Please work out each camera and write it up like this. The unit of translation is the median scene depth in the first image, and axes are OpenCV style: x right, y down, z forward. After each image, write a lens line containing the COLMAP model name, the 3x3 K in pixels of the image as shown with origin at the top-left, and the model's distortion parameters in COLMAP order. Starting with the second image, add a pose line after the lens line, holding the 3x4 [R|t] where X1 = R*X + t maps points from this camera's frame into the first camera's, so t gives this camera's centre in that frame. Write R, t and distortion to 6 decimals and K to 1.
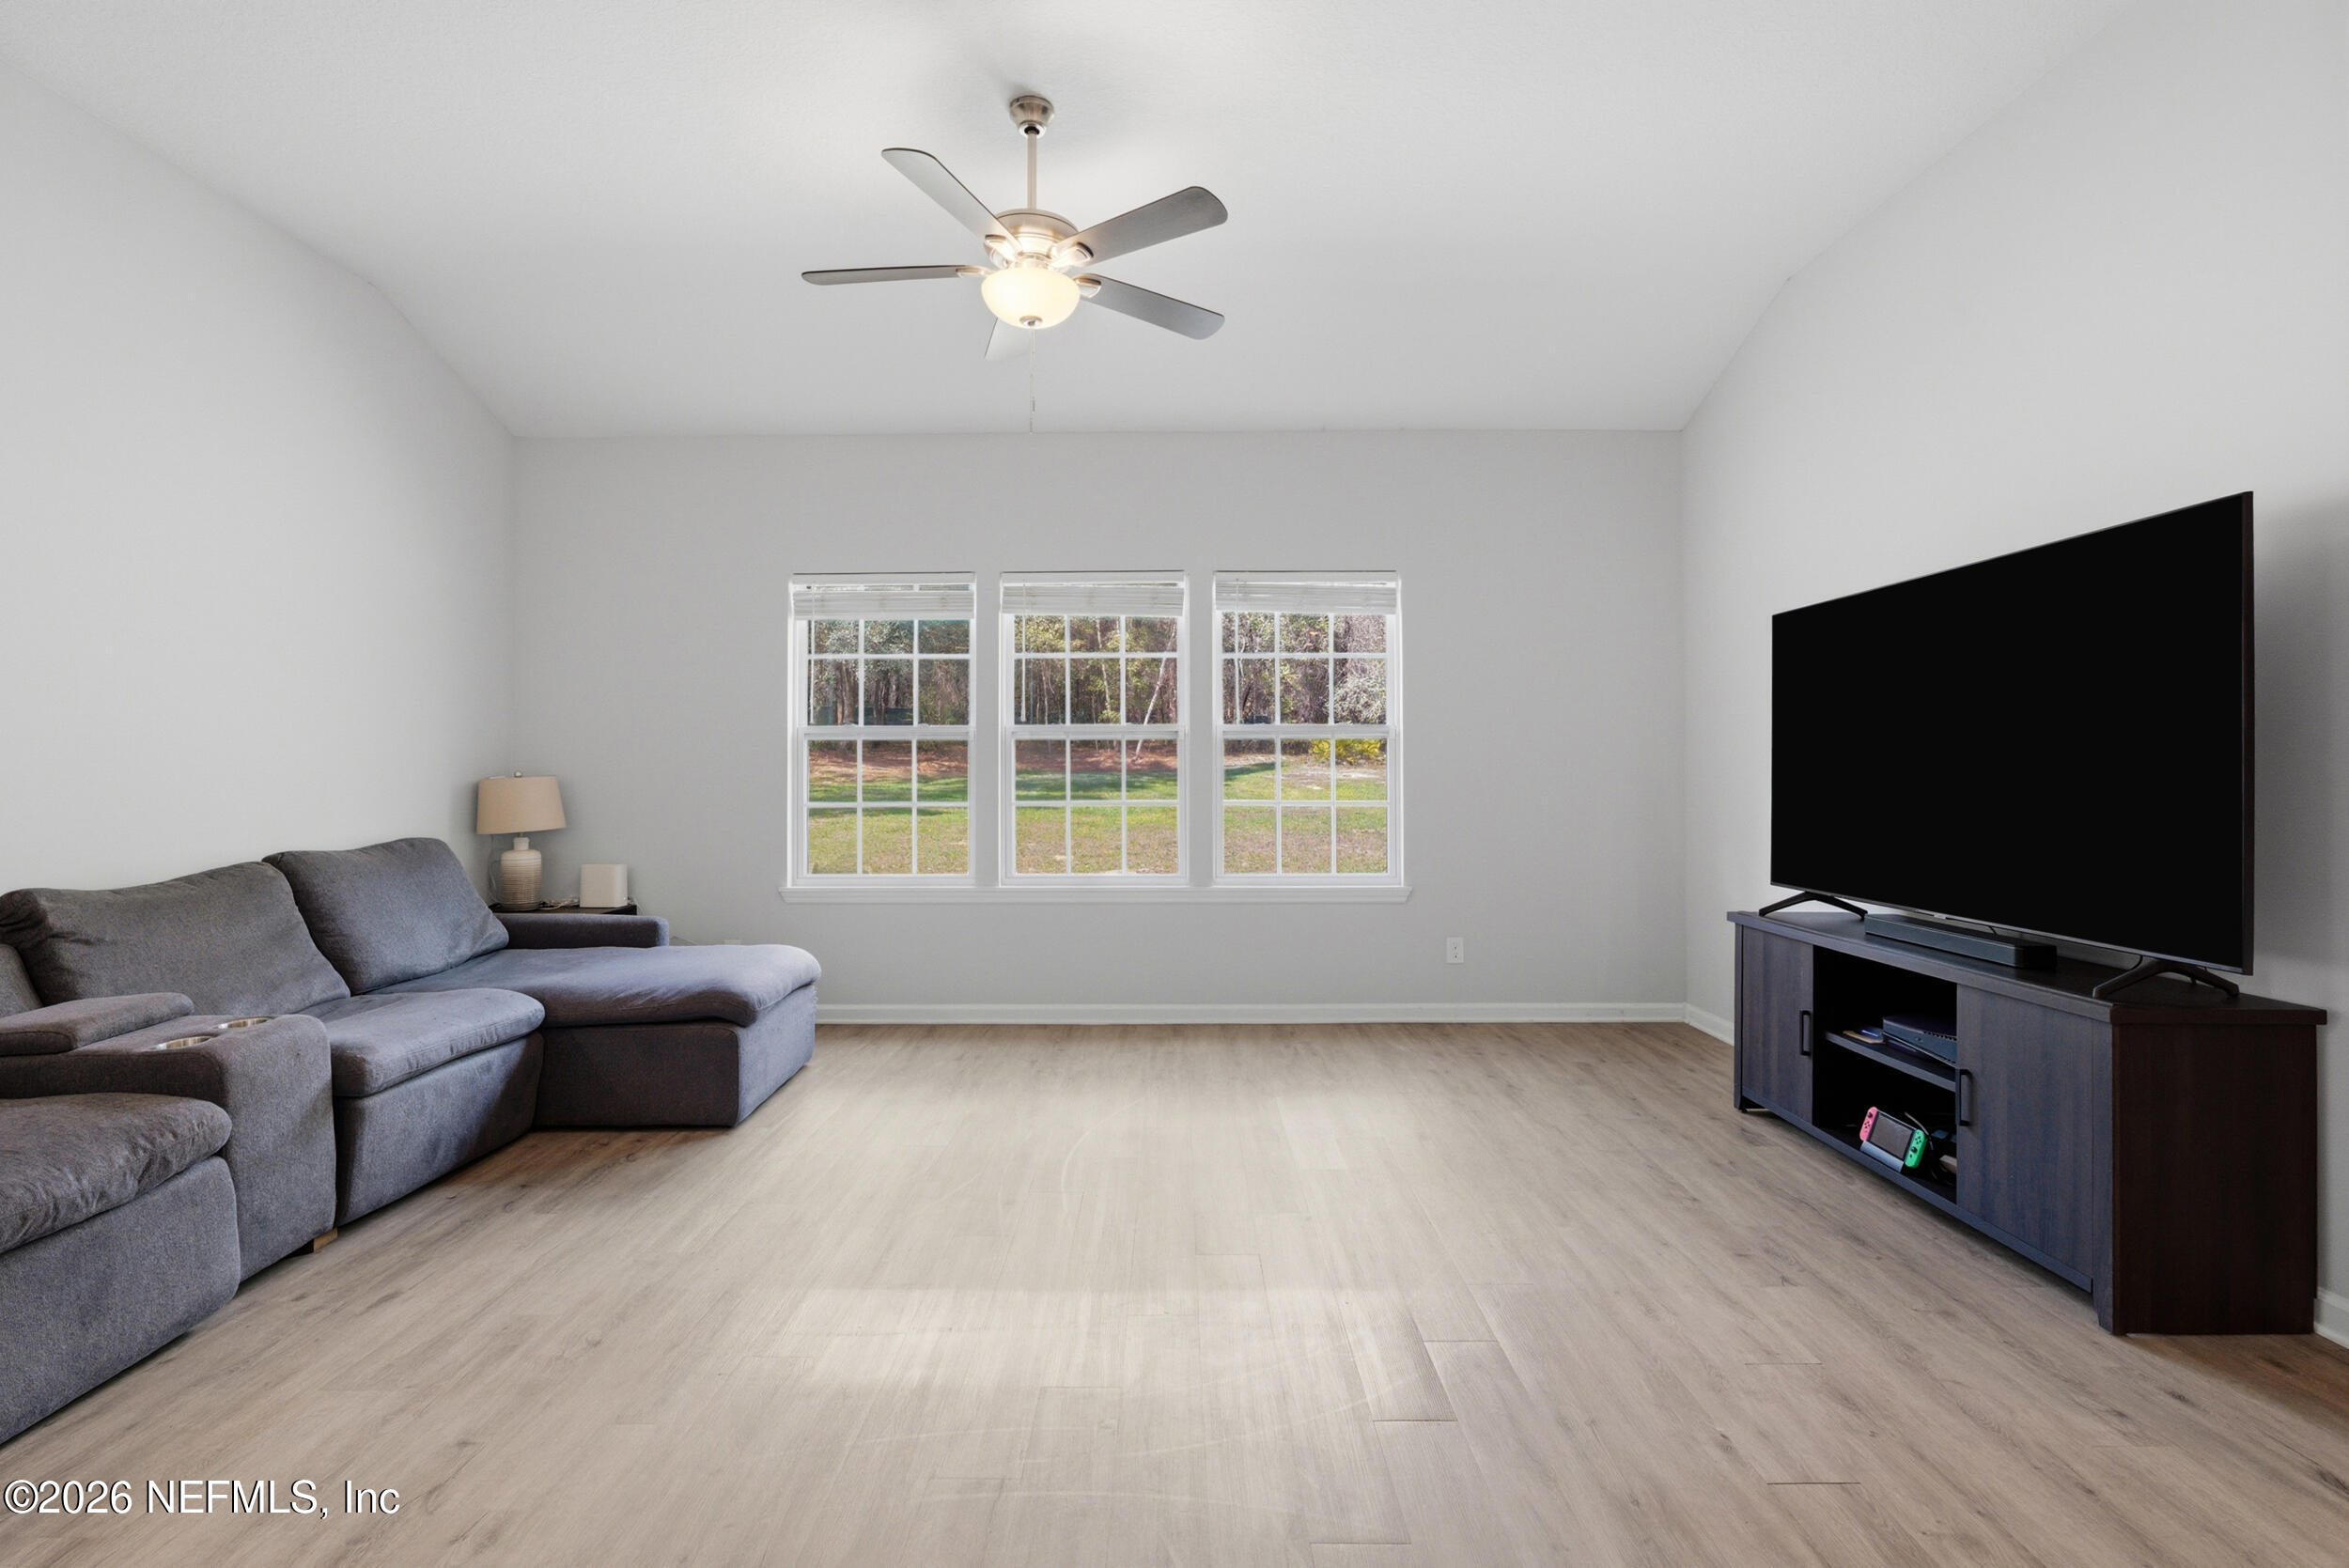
lens RADIAL K [[1078.7, 0, 1149.4], [0, 1078.7, 760.0], [0, 0, 1]] dist [-0.012735, 0.004348]
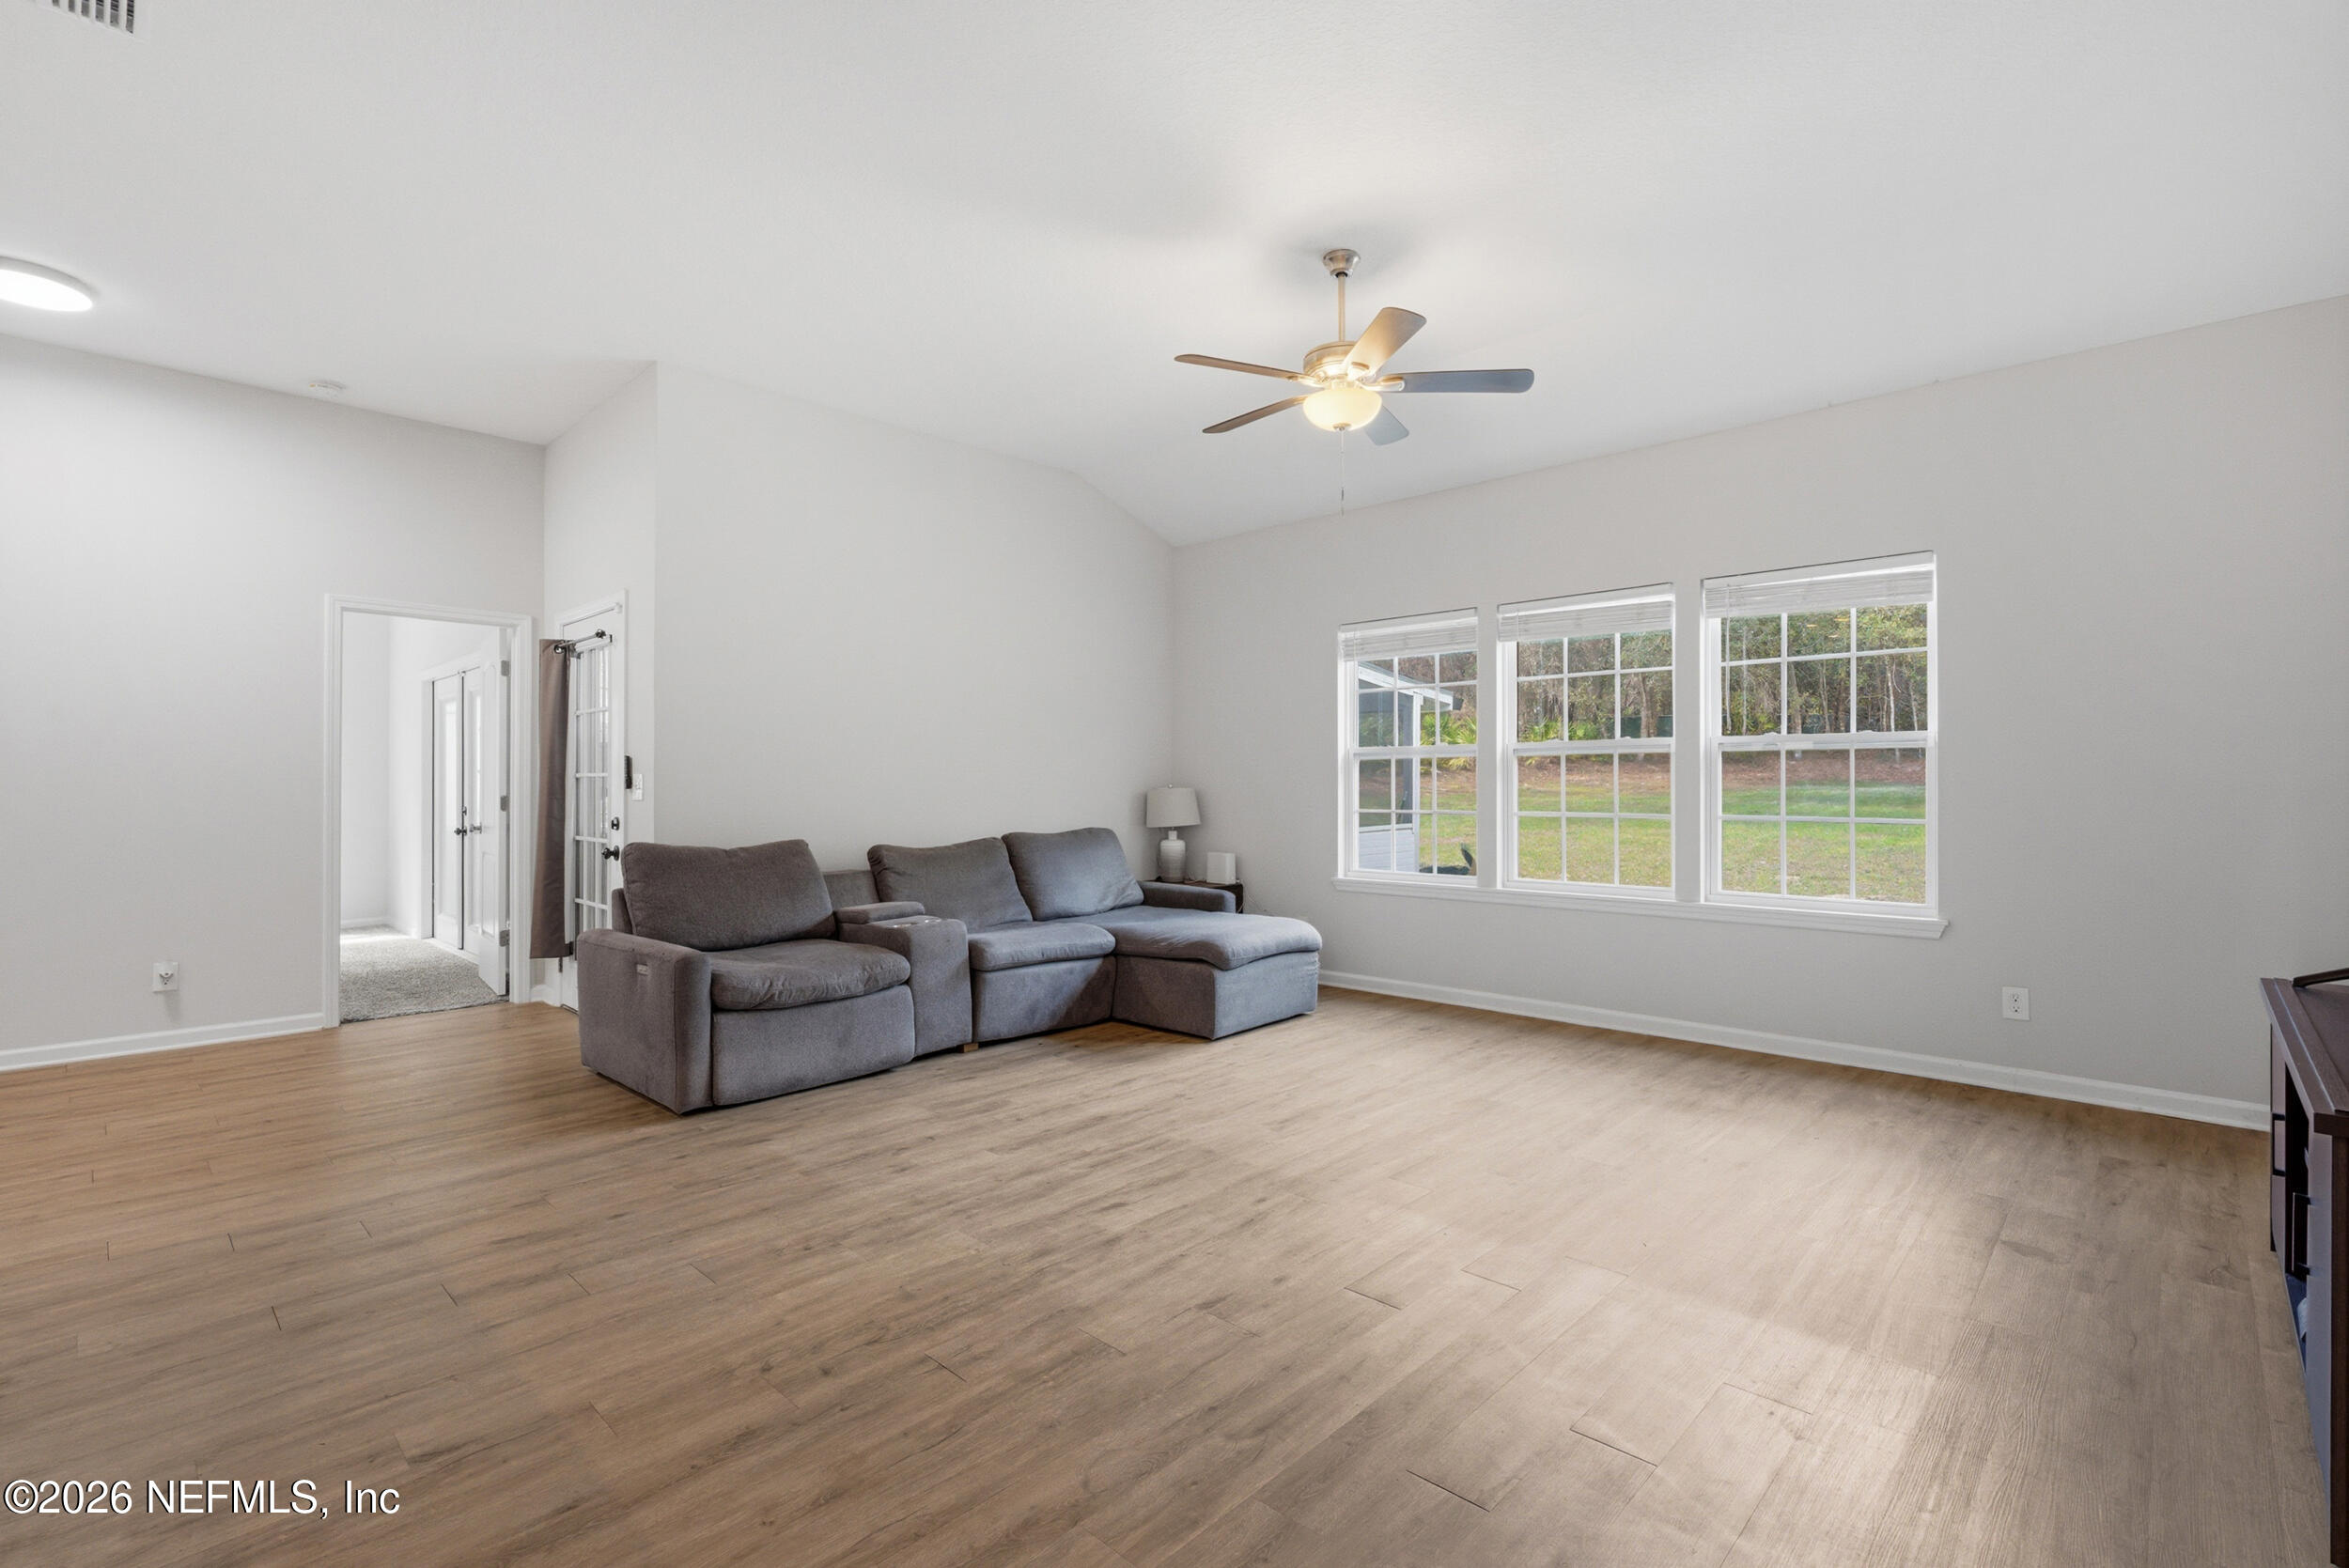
lens RADIAL K [[1036.0, 0, 1145.9], [0, 1036.0, 782.5], [0, 0, 1]] dist [-0.017337, 0.003936]
pose [[0.720083, -0.001201, -0.693887, 0.485921], [0.008485, 0.999939, 0.007075, -0.003618], [0.693837, -0.010982, 0.720049, -0.027567]]
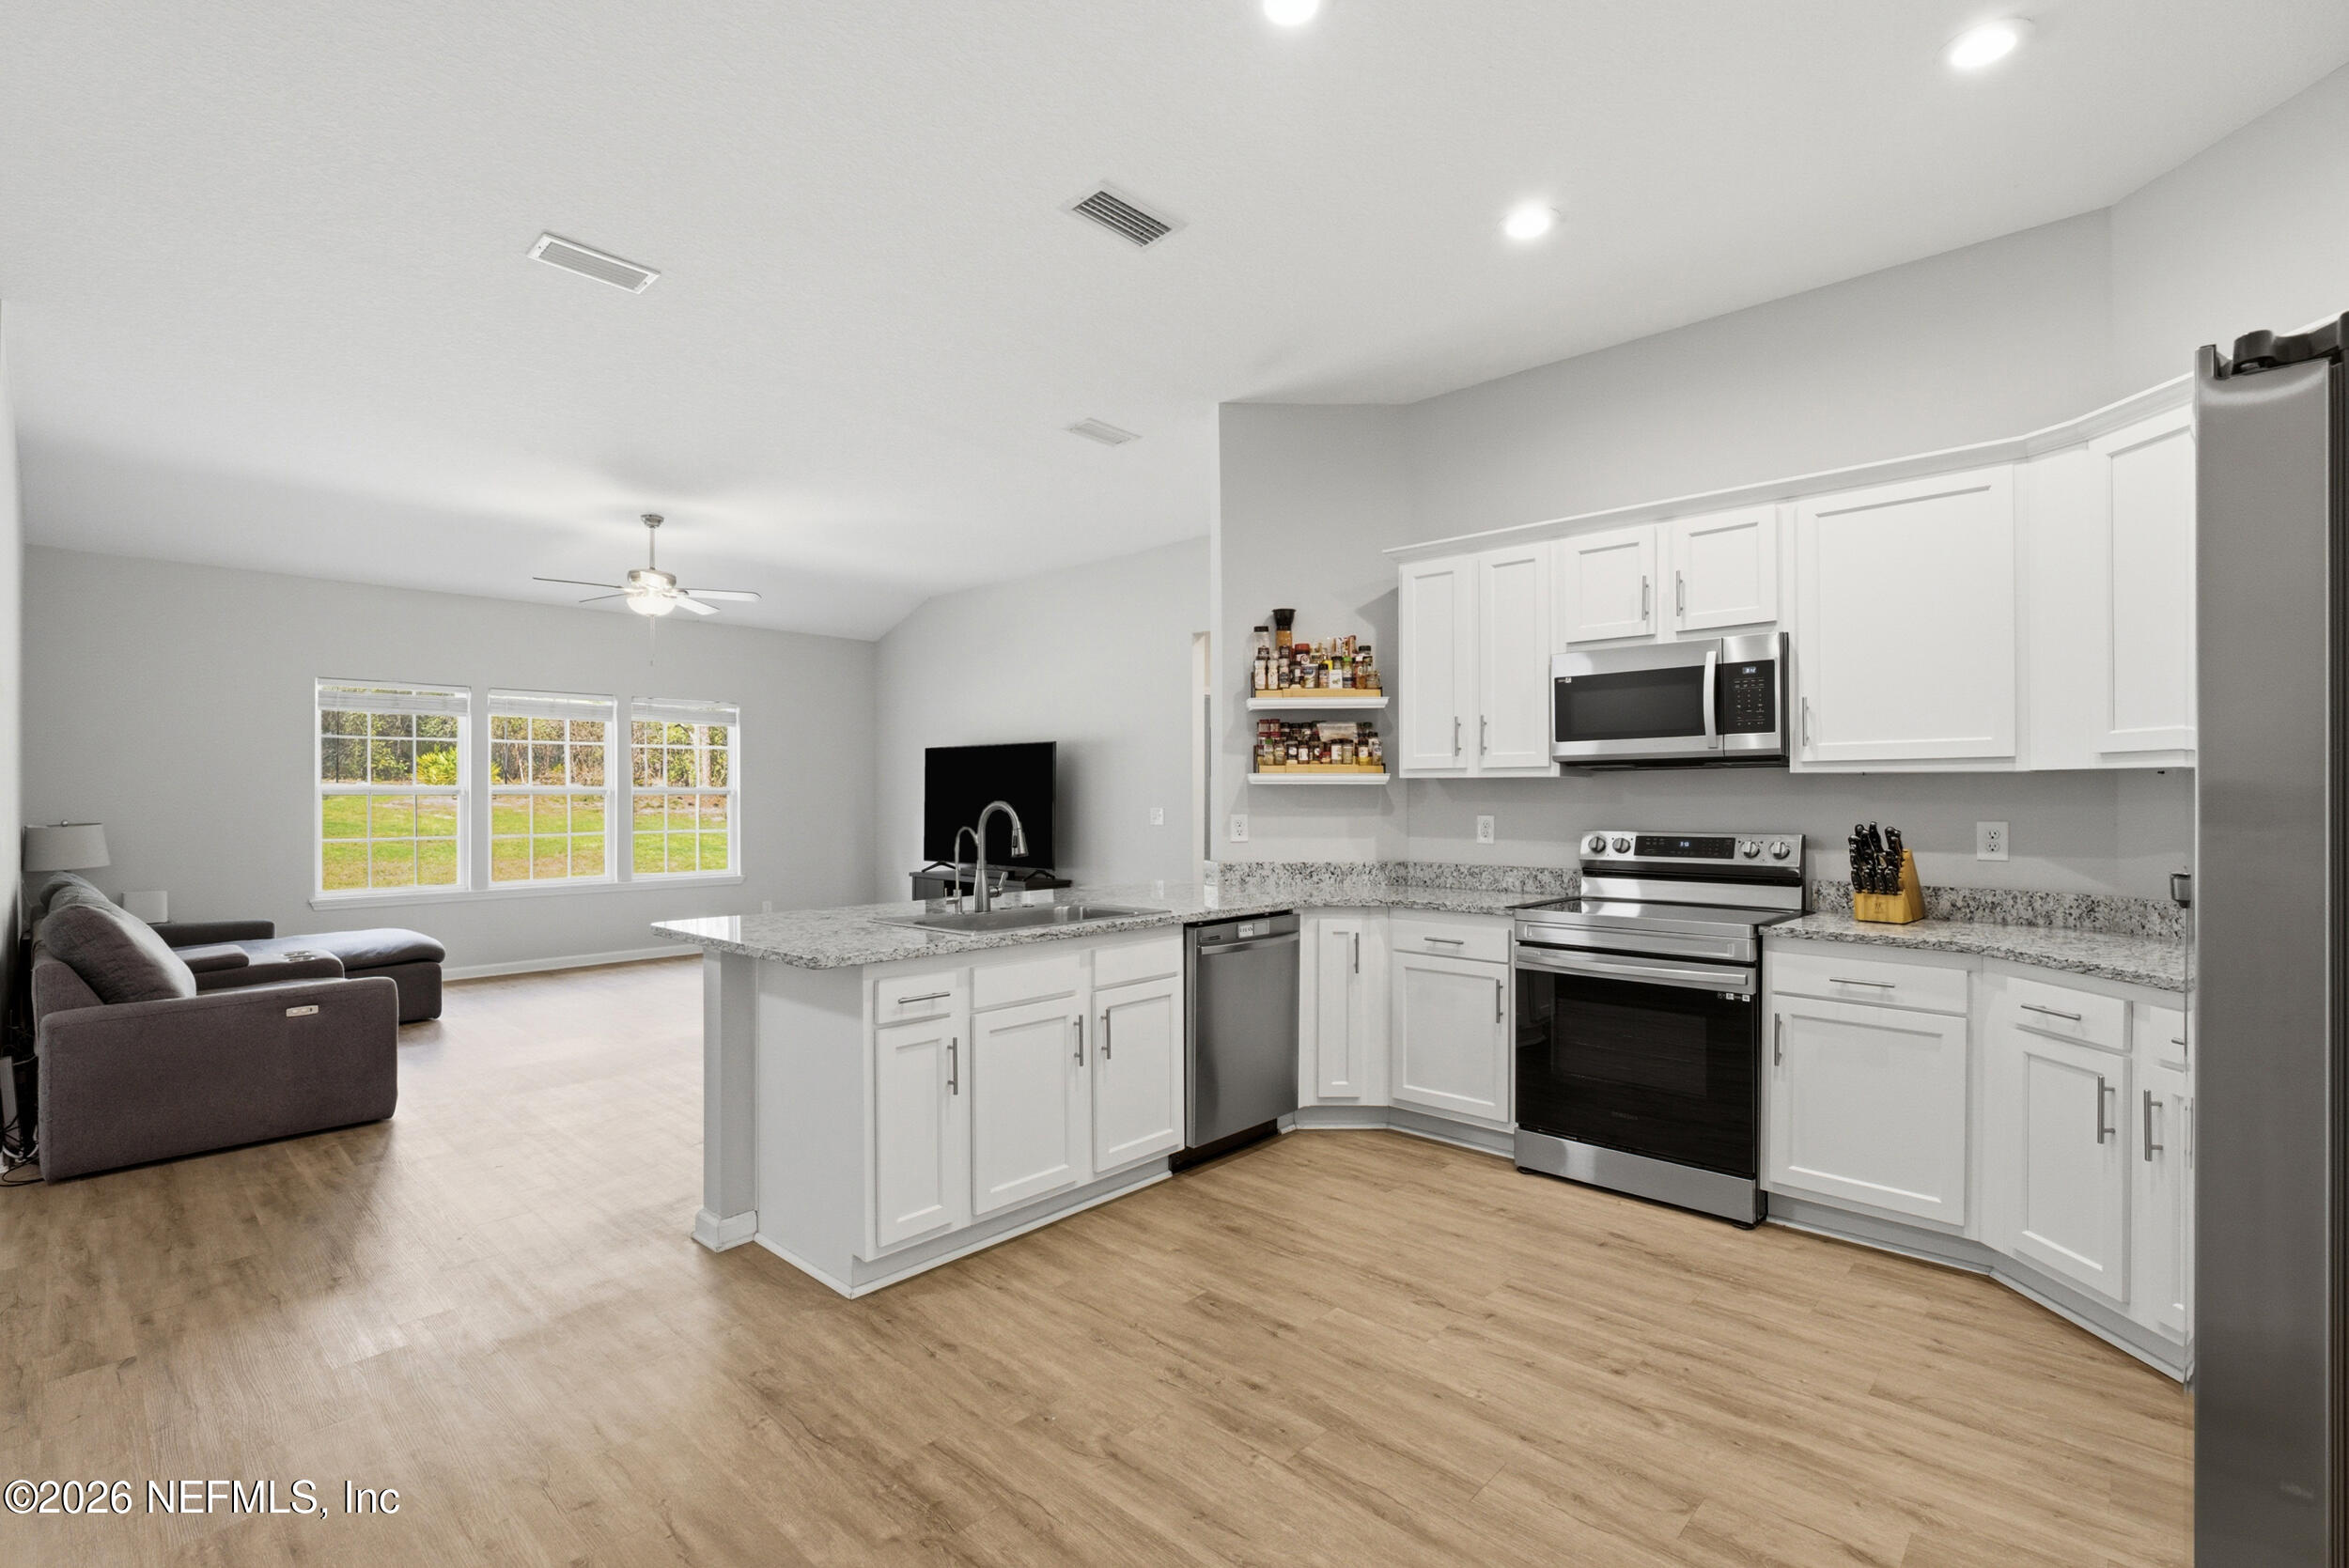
lens RADIAL K [[1078.7, 0, 1183.1], [0, 1078.7, 786.9], [0, 0, 1]] dist [-0.012735, 0.004348]
pose [[0.670268, 0.004977, 0.742103, -0.919553], [-0.009909, 0.999948, 0.002244, -0.067596], [-0.742053, -0.008858, 0.670283, -1.165700]]
